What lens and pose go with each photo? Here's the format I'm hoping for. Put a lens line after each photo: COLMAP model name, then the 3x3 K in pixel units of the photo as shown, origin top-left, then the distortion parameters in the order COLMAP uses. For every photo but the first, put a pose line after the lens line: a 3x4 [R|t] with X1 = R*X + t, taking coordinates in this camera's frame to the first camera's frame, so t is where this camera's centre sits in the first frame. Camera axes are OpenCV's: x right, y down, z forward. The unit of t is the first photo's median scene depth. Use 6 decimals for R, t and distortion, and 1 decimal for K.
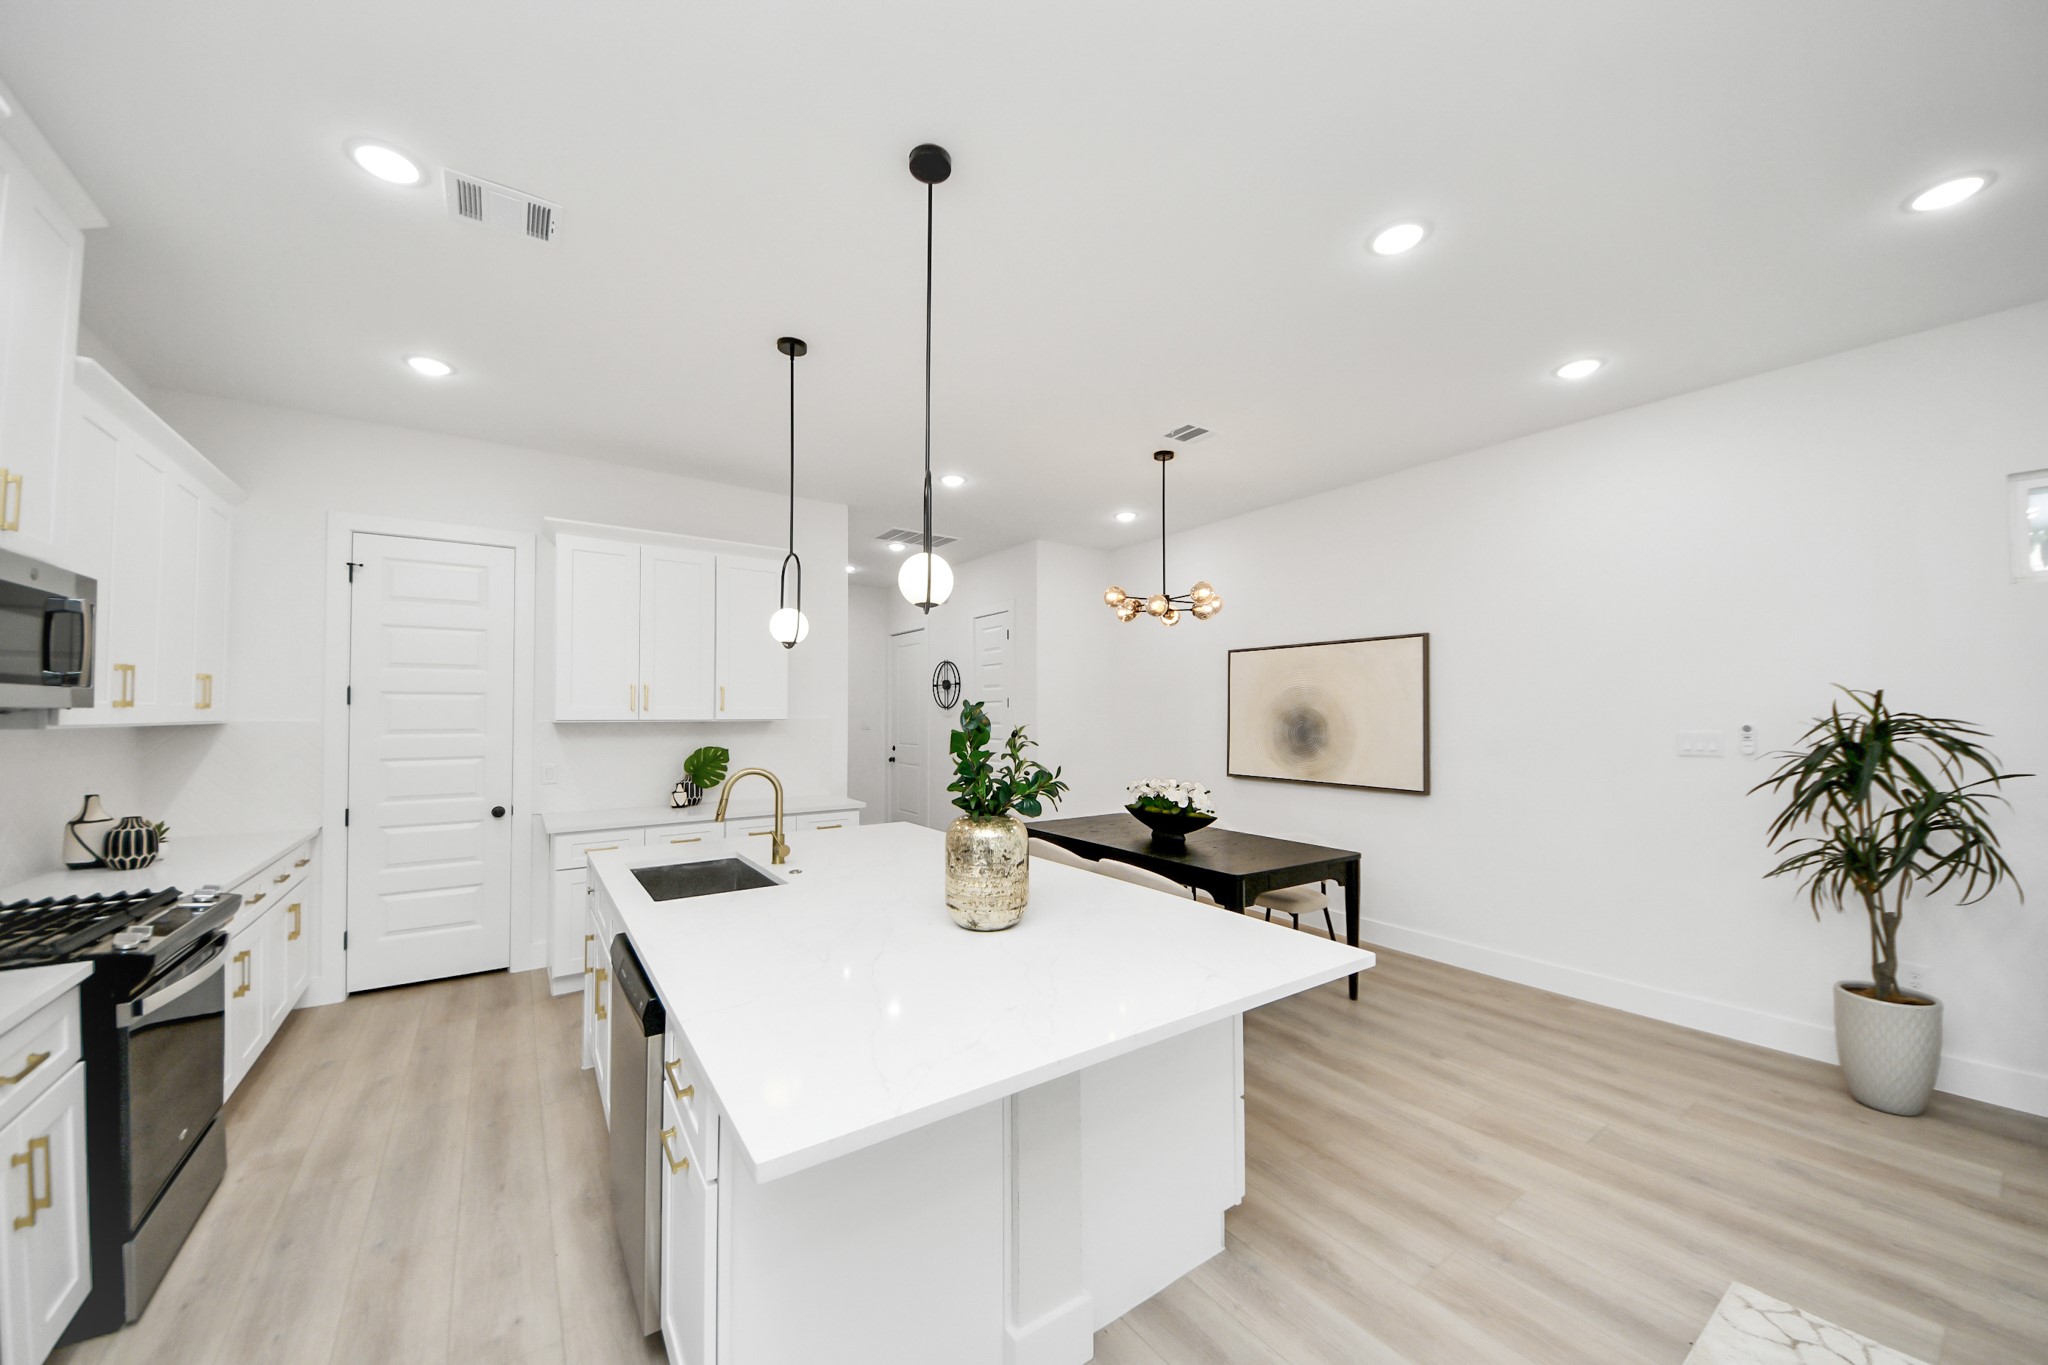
lens RADIAL K [[754.4, 0, 1020.0], [0, 754.4, 689.7], [0, 0, 1]] dist [-0.013277, 0.000045]
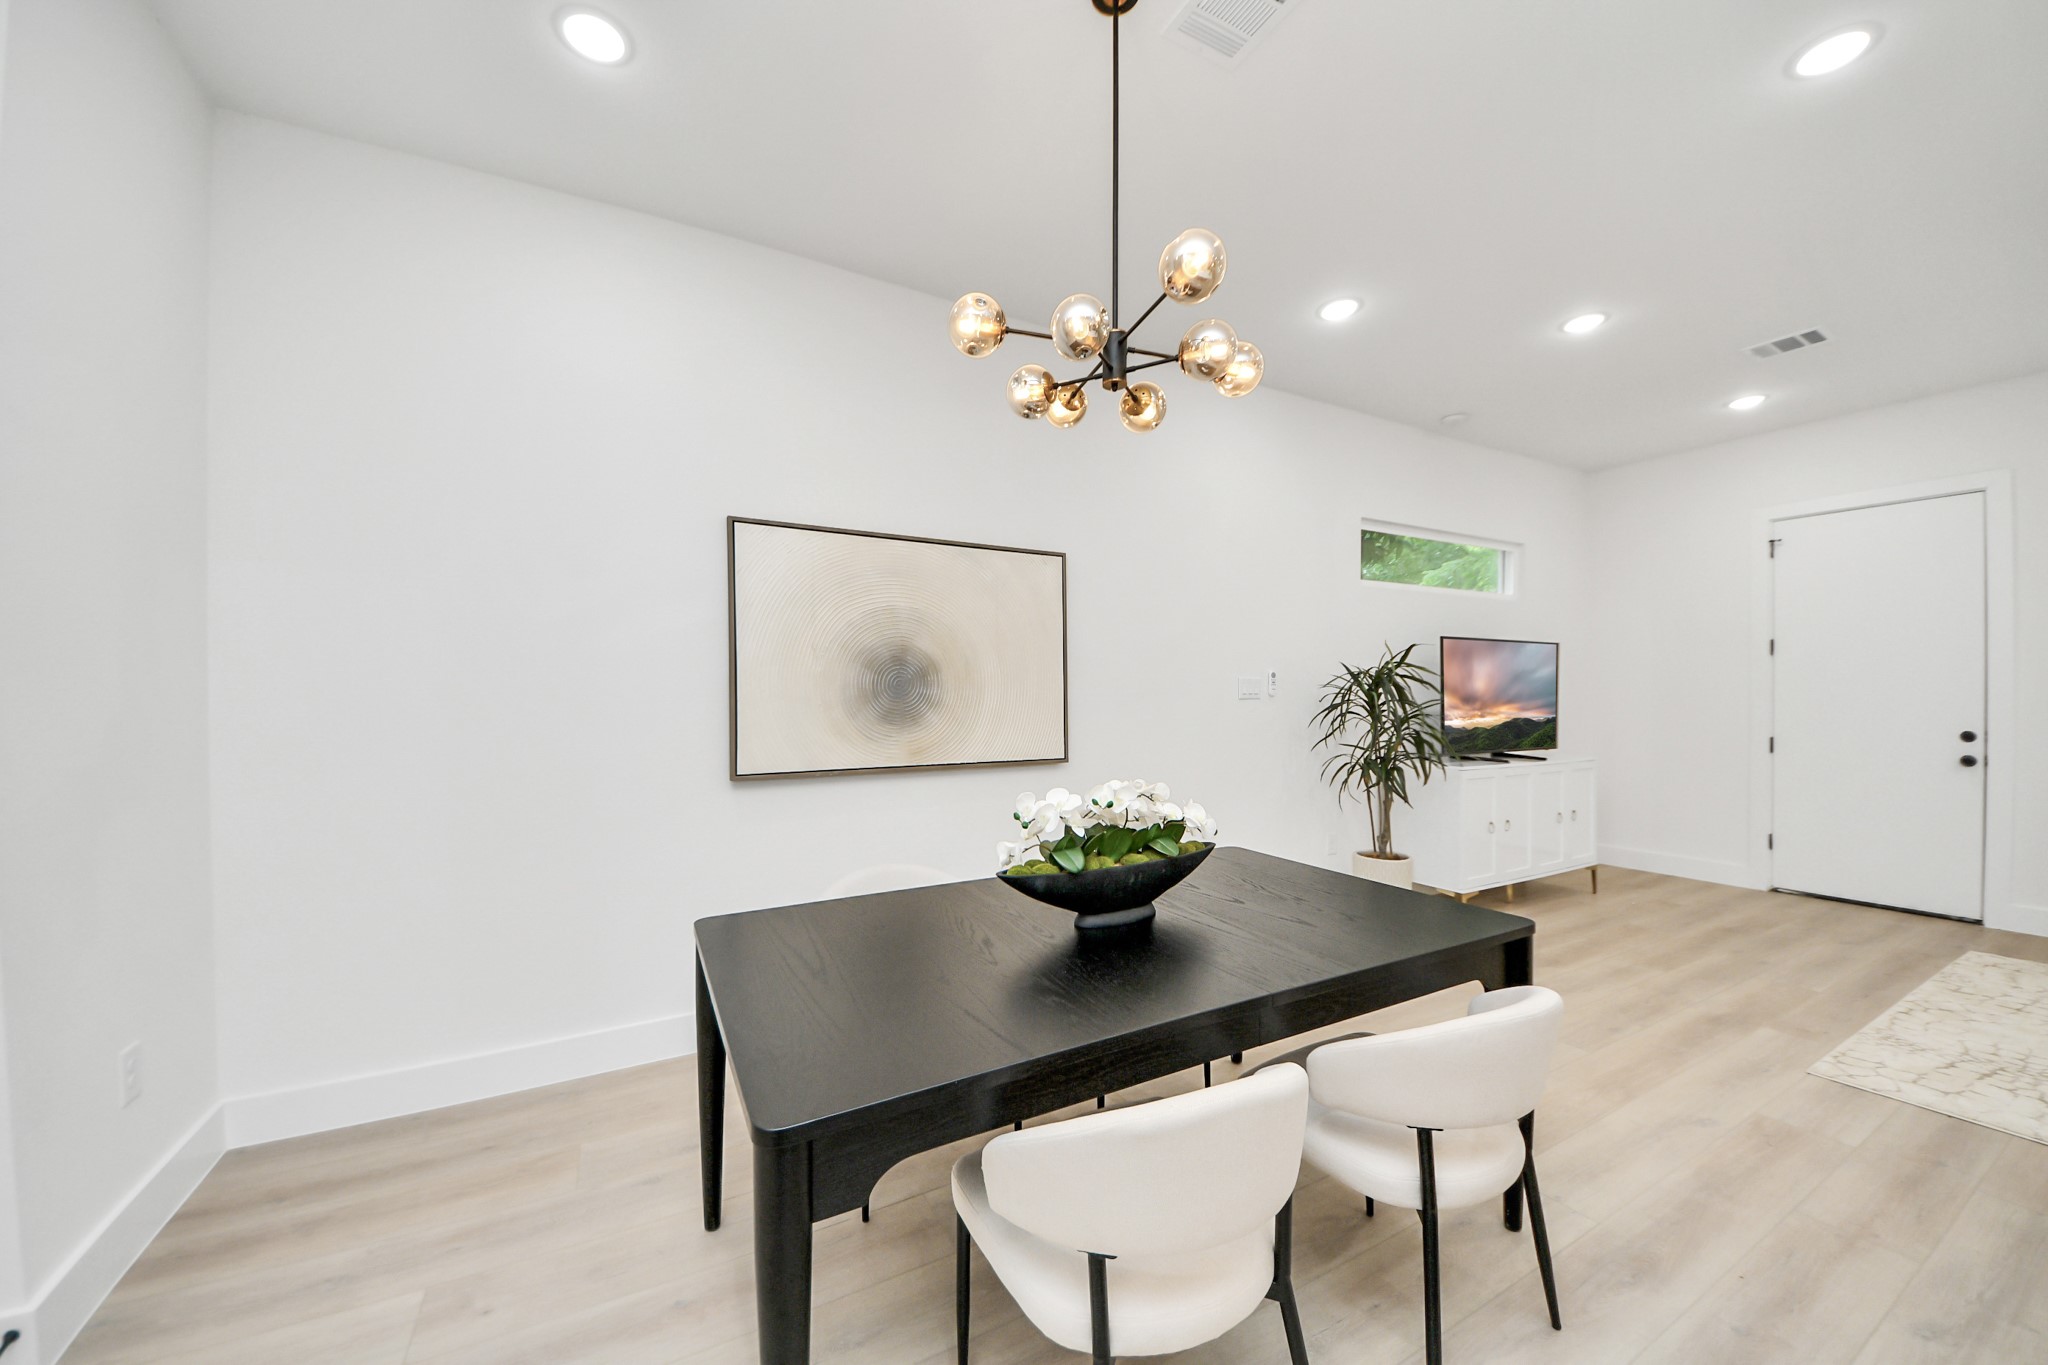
lens RADIAL K [[754.4, 0, 1020.0], [0, 754.4, 689.7], [0, 0, 1]] dist [-0.013277, 0.000045]
pose [[0.130060, 0.017515, 0.991351, -0.336624], [-0.023526, 0.999617, -0.014574, 0.114256], [-0.991227, -0.021427, 0.130423, 1.420127]]
